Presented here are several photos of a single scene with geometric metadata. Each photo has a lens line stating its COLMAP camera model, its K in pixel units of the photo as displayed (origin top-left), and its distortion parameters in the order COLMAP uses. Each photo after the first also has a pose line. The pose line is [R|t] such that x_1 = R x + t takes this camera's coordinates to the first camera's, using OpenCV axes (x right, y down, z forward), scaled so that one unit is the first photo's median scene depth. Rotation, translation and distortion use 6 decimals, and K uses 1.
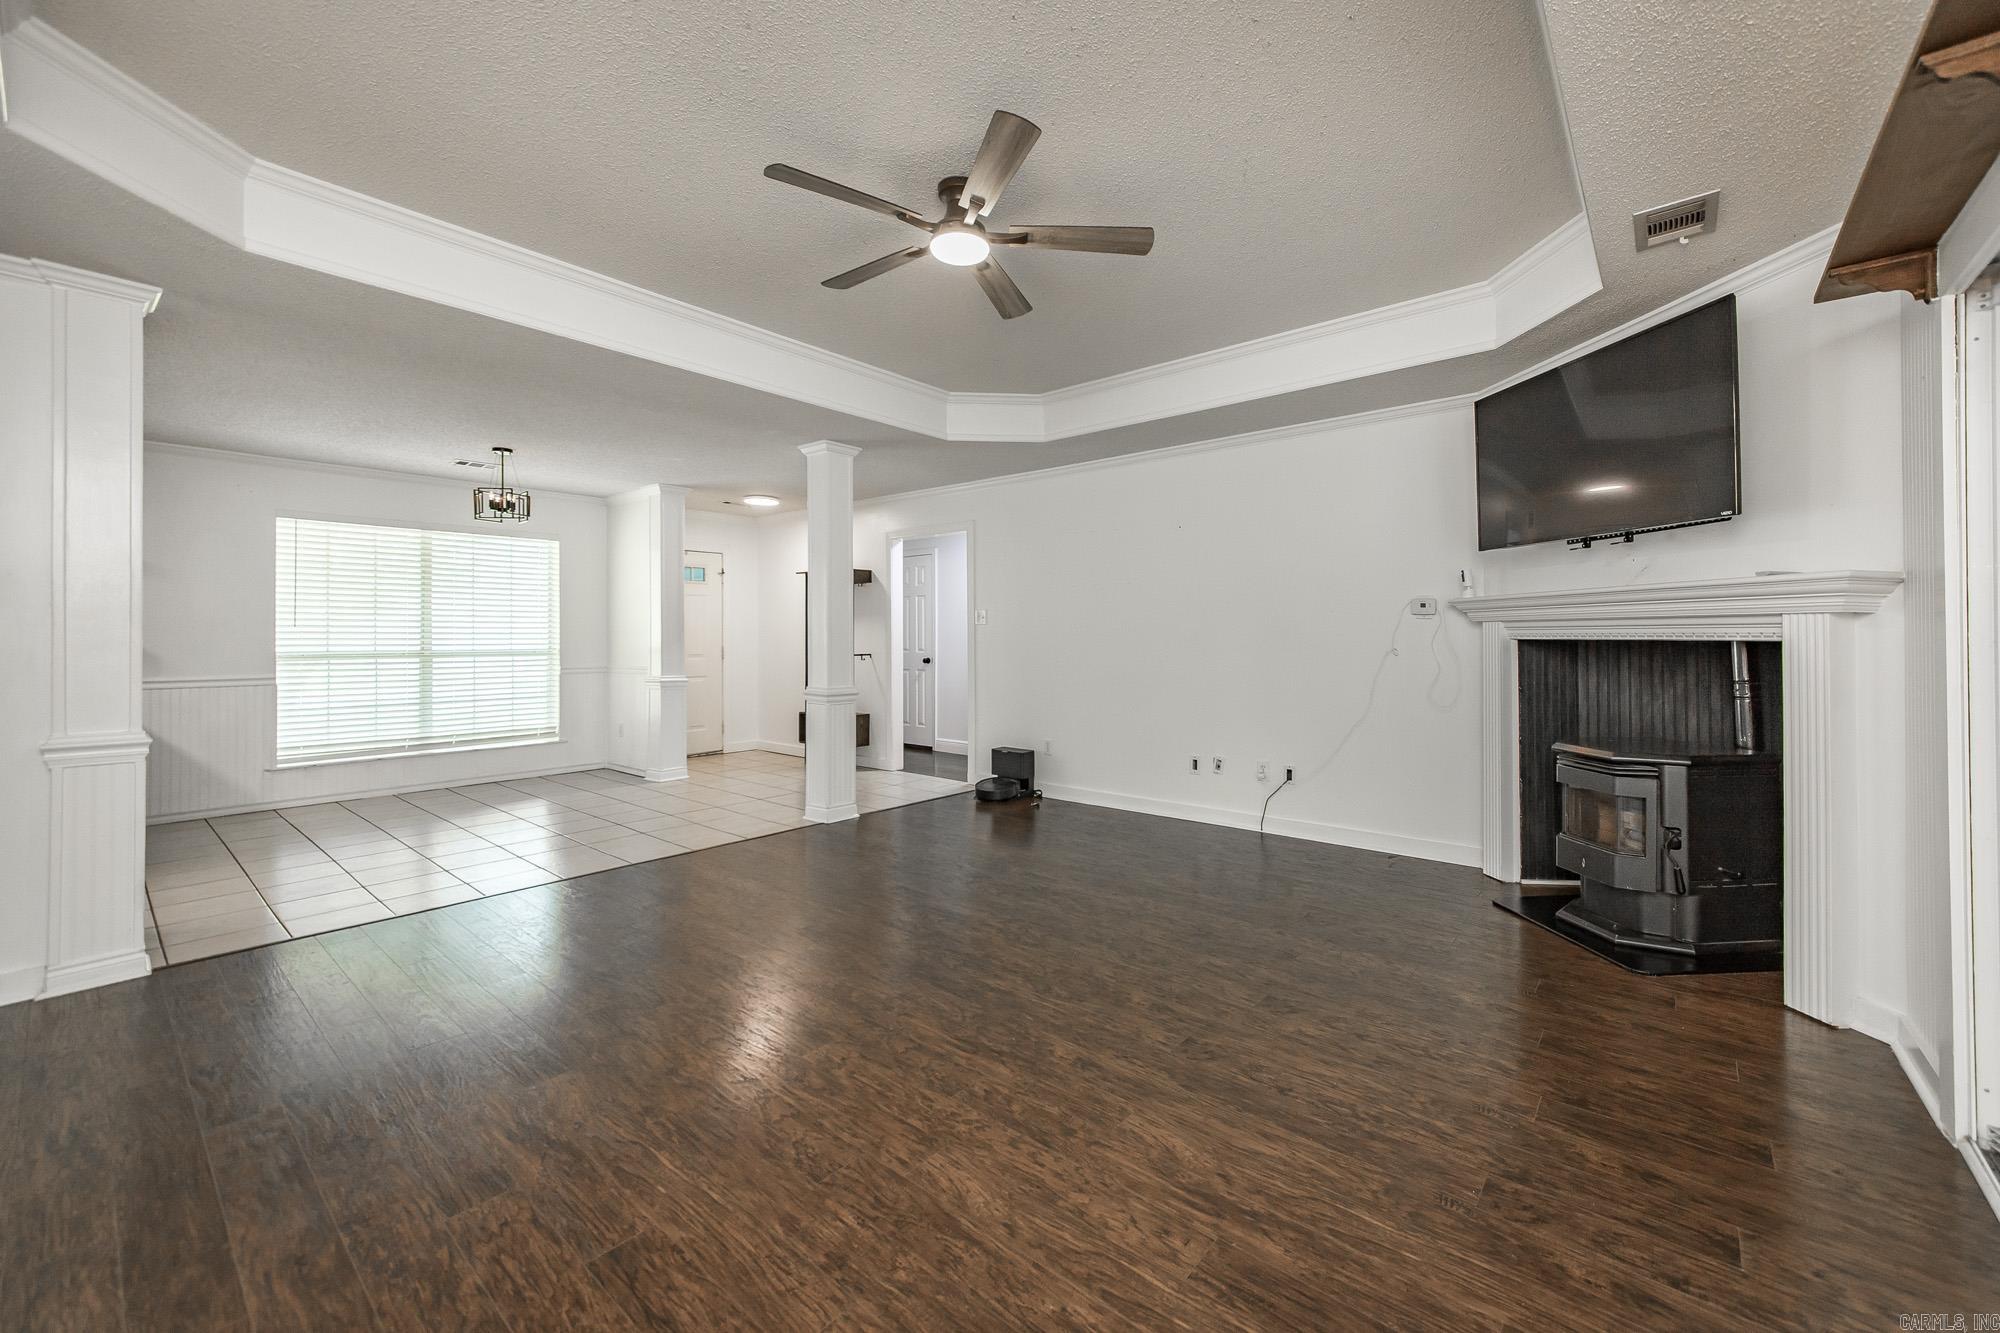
lens RADIAL K [[792.8, 0, 988.9], [0, 792.8, 633.5], [0, 0, 1]] dist [0.006791, 0.000386]
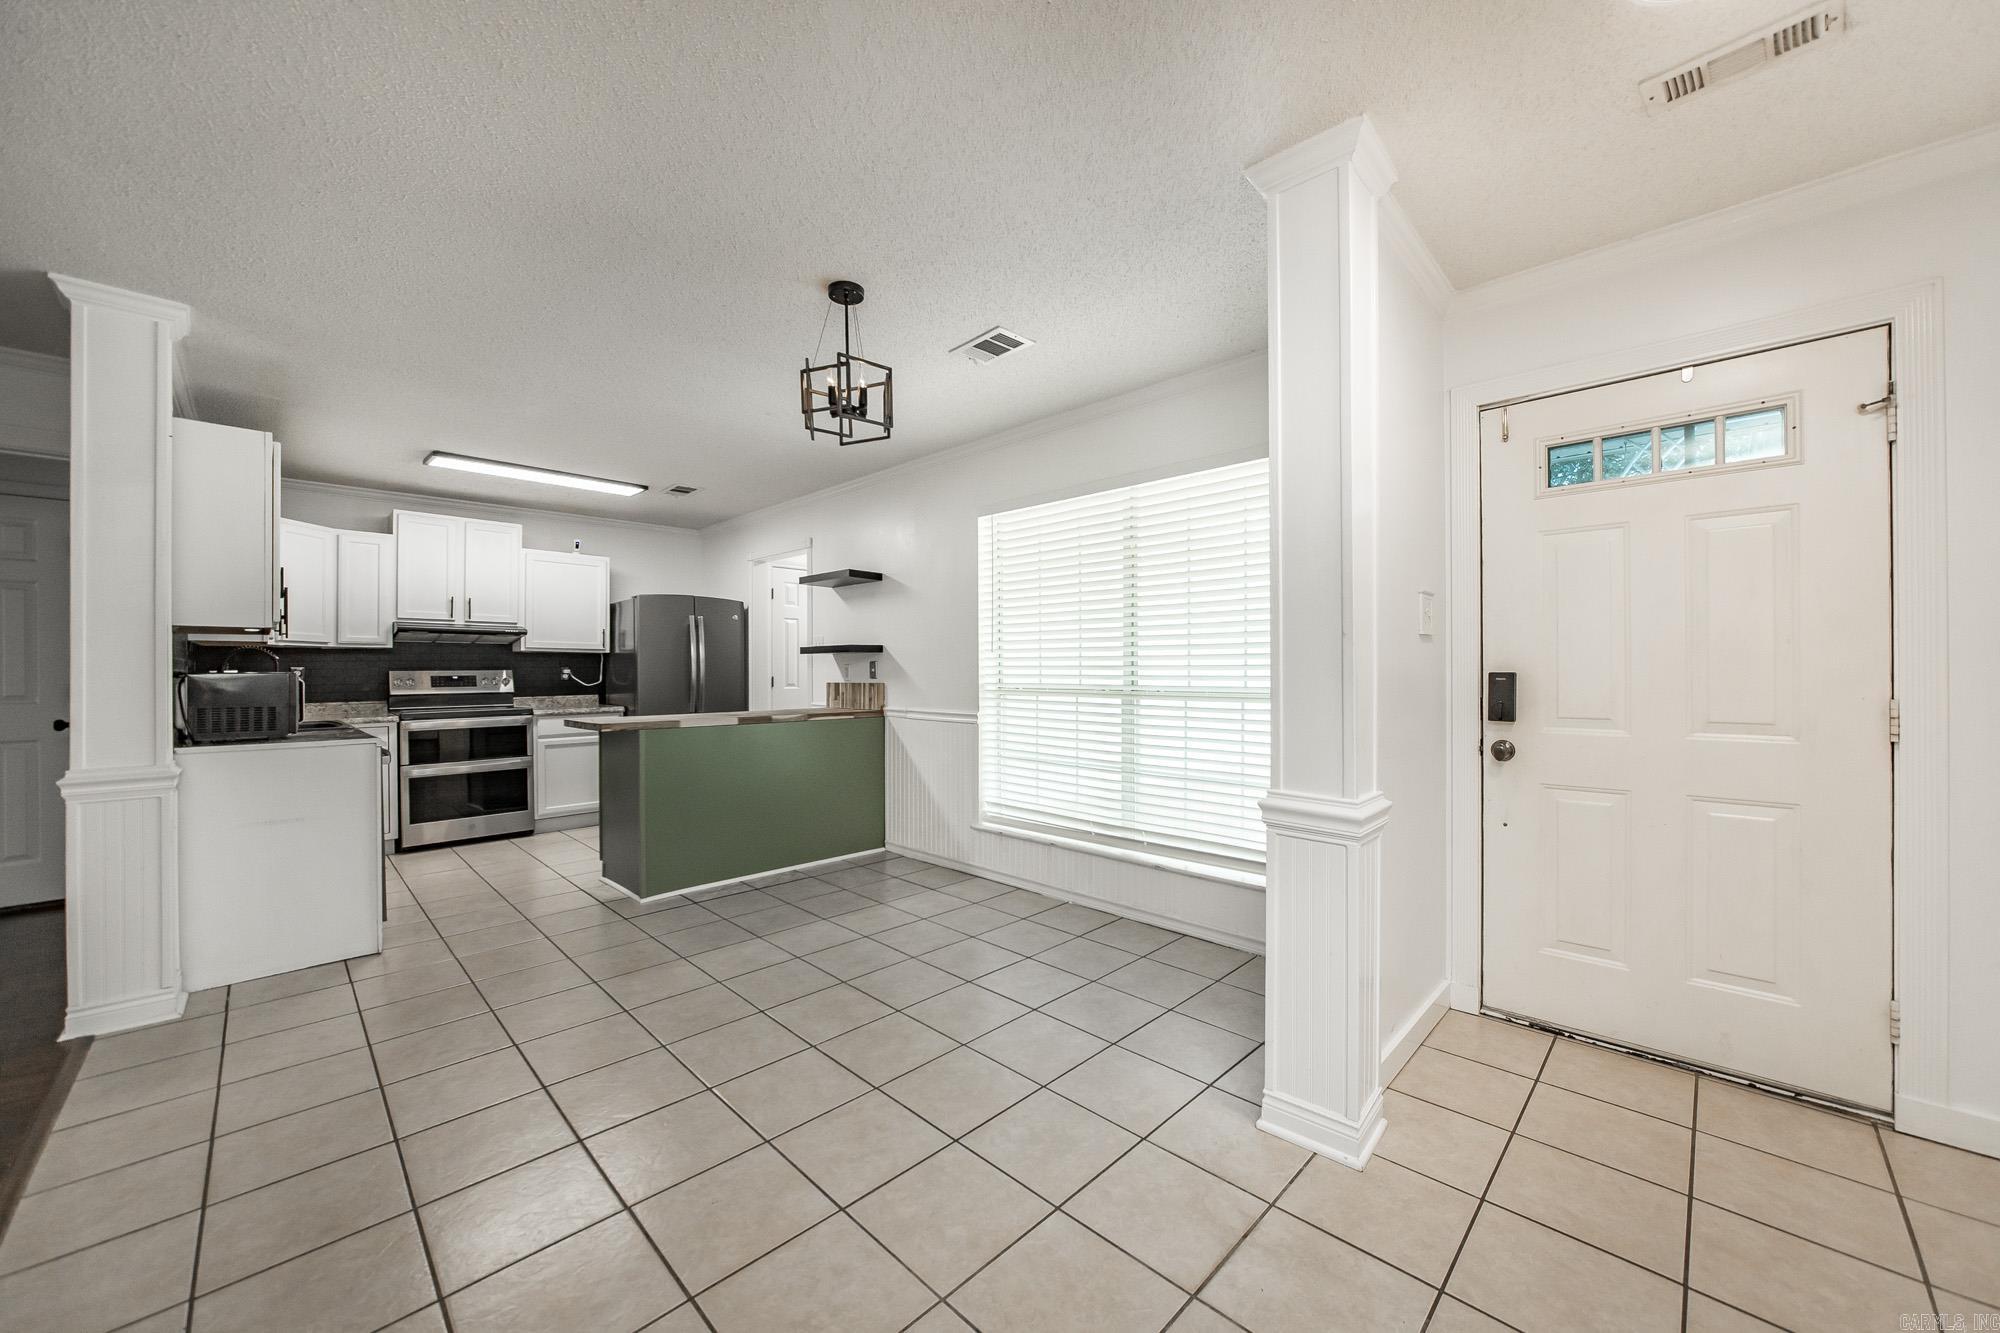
lens RADIAL K [[724.1, 0, 973.1], [0, 724.1, 671.3], [0, 0, 1]] dist [-0.004798, 0.001354]
pose [[-0.103186, 0.007545, -0.994633, -0.154767], [0.008887, 0.999938, 0.006663, 0.005720], [0.994622, -0.008152, -0.103247, 1.058110]]
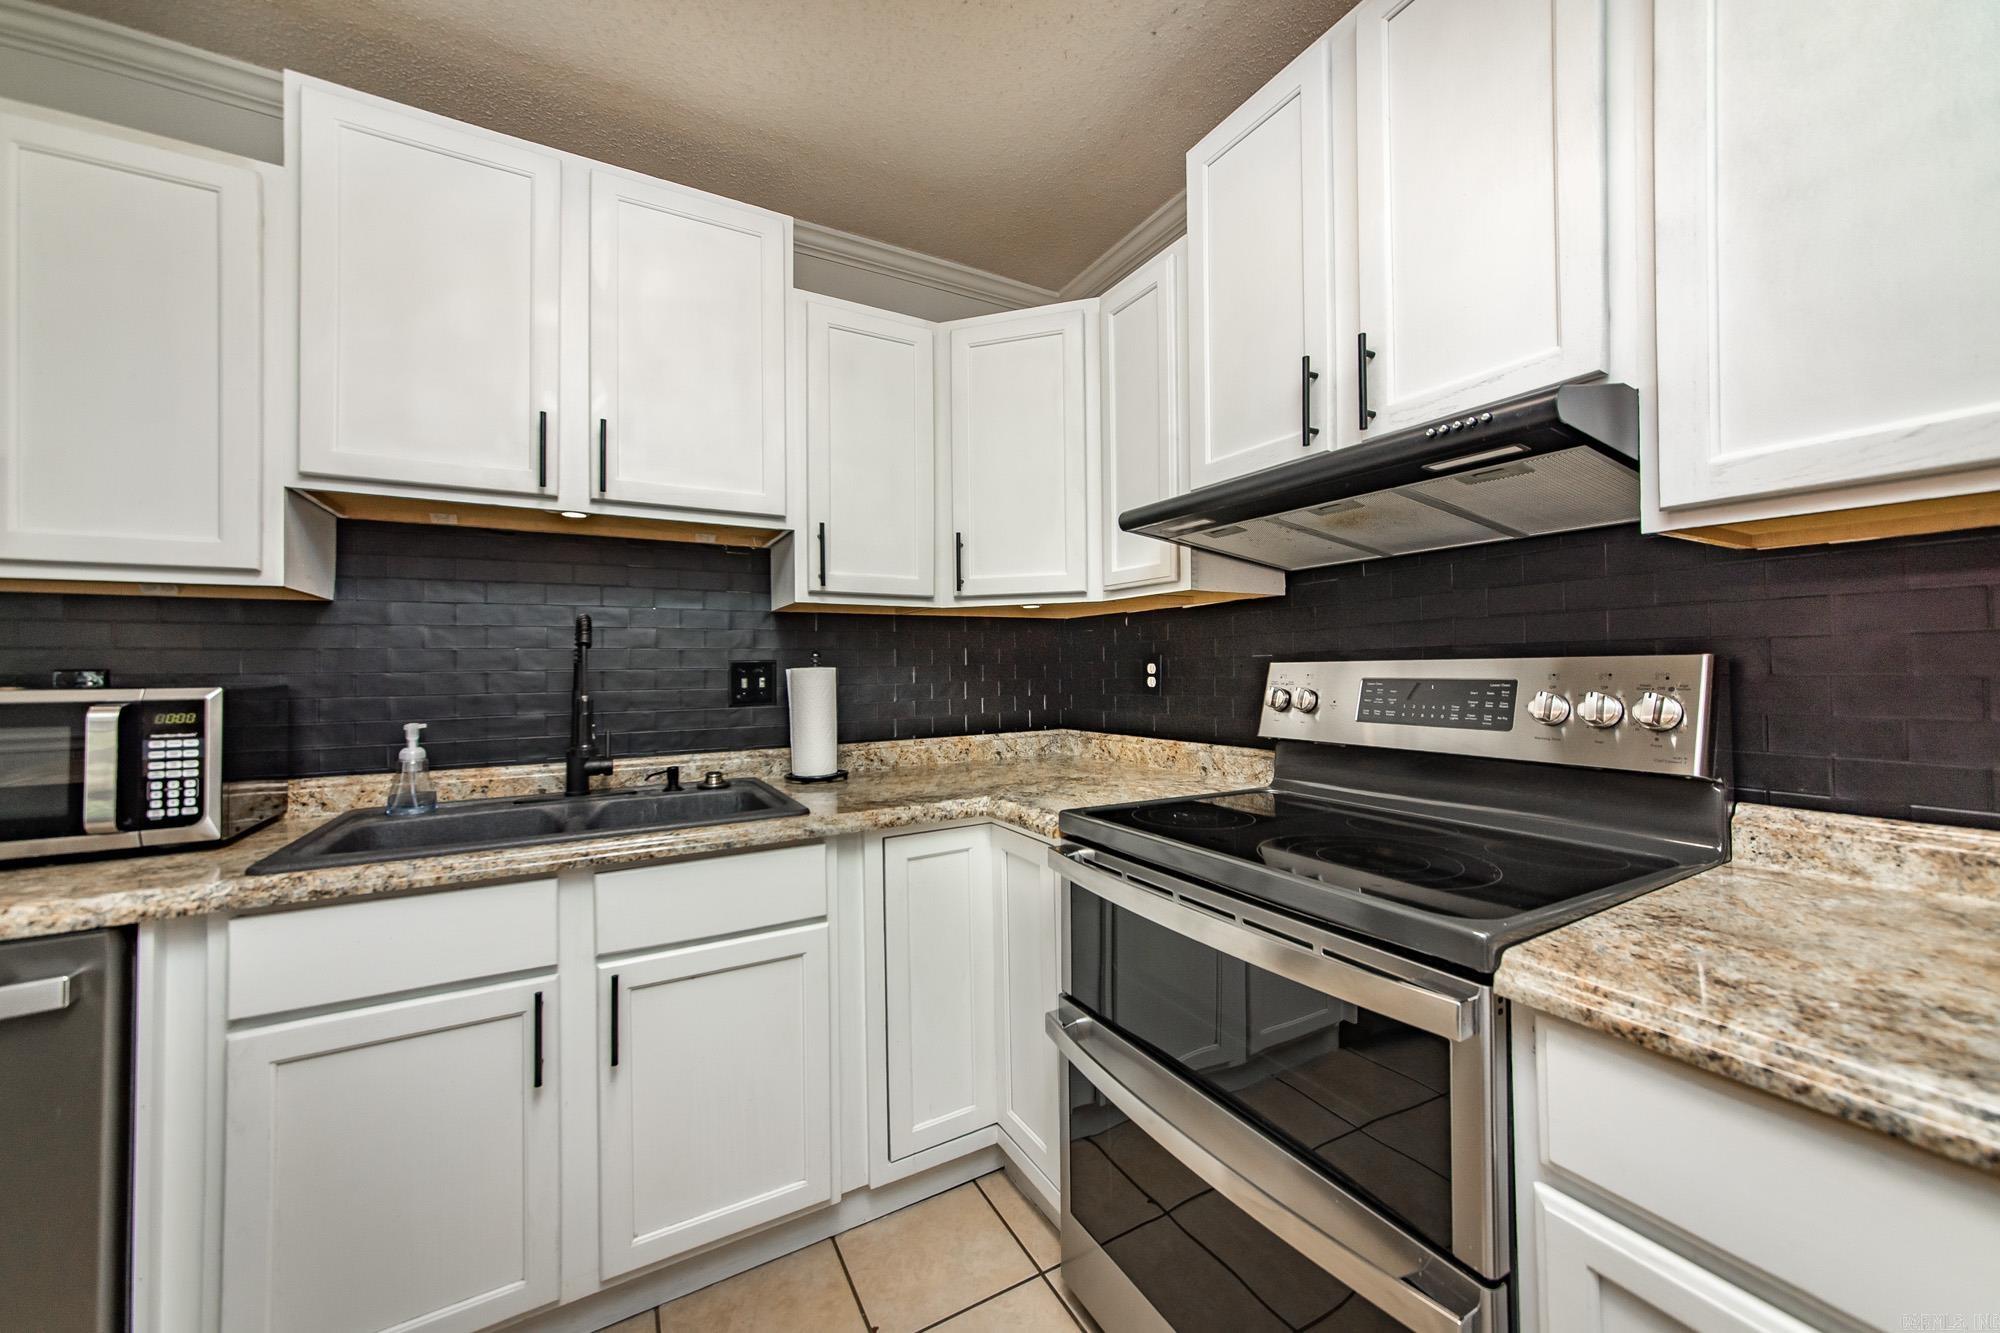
lens RADIAL K [[724.1, 0, 1003.4], [0, 724.1, 653.3], [0, 0, 1]] dist [-0.004798, 0.001354]
pose [[-0.933253, 0.025600, 0.358306, -0.995157], [0.018602, 0.999563, -0.022965, 0.006263], [-0.358737, -0.014767, -0.933322, 0.546754]]
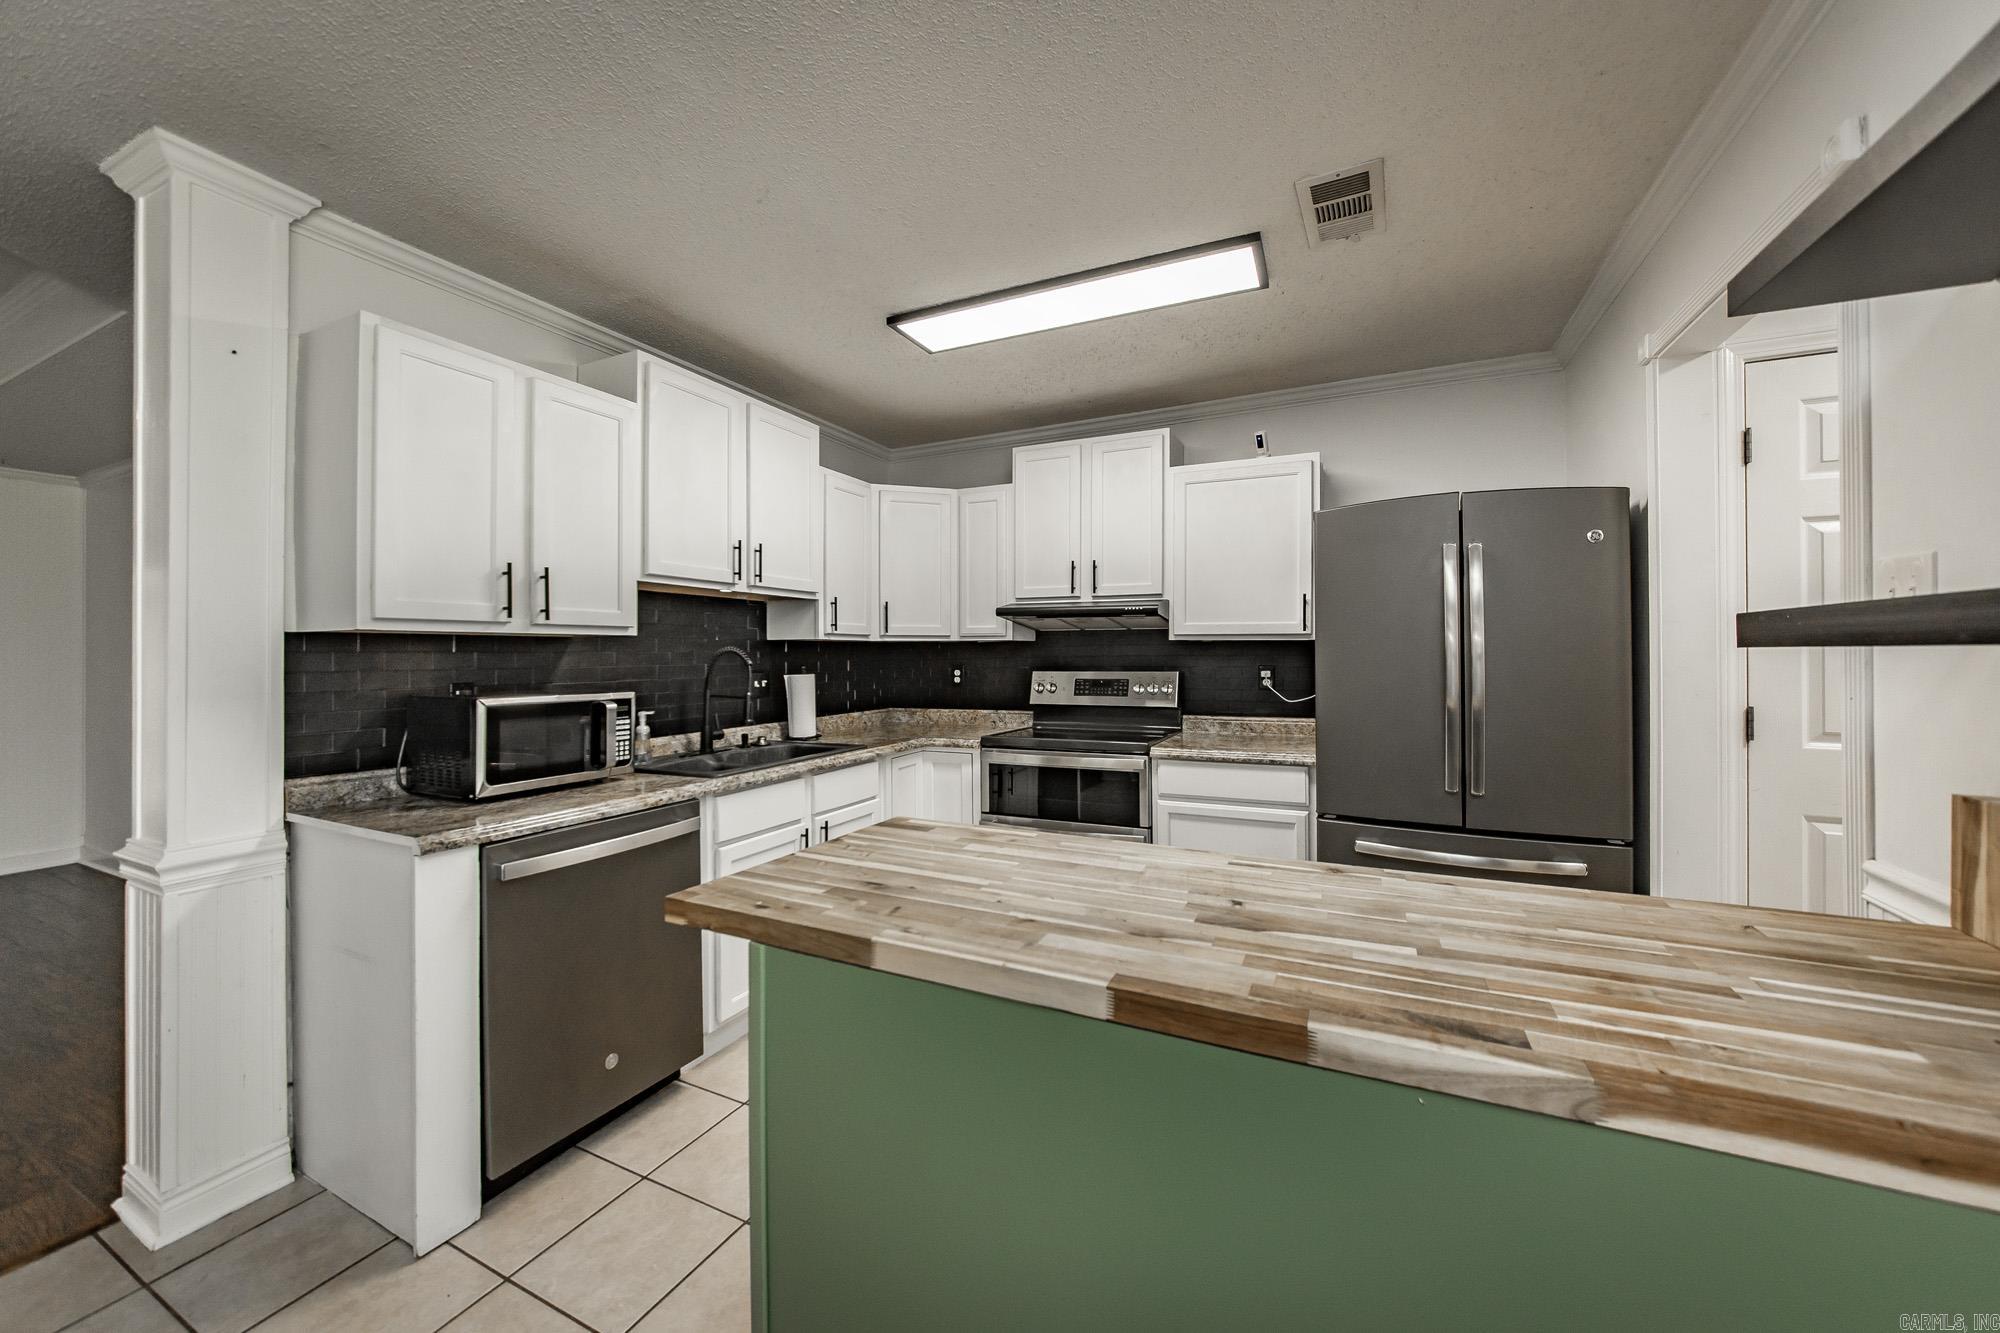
lens RADIAL K [[724.1, 0, 1014.0], [0, 724.1, 646.4], [0, 0, 1]] dist [-0.004798, 0.001354]
pose [[-0.968312, 0.008511, -0.249600, -0.803772], [0.010763, 0.999913, -0.007663, -0.013219], [0.249513, -0.010106, -0.968319, 0.881249]]
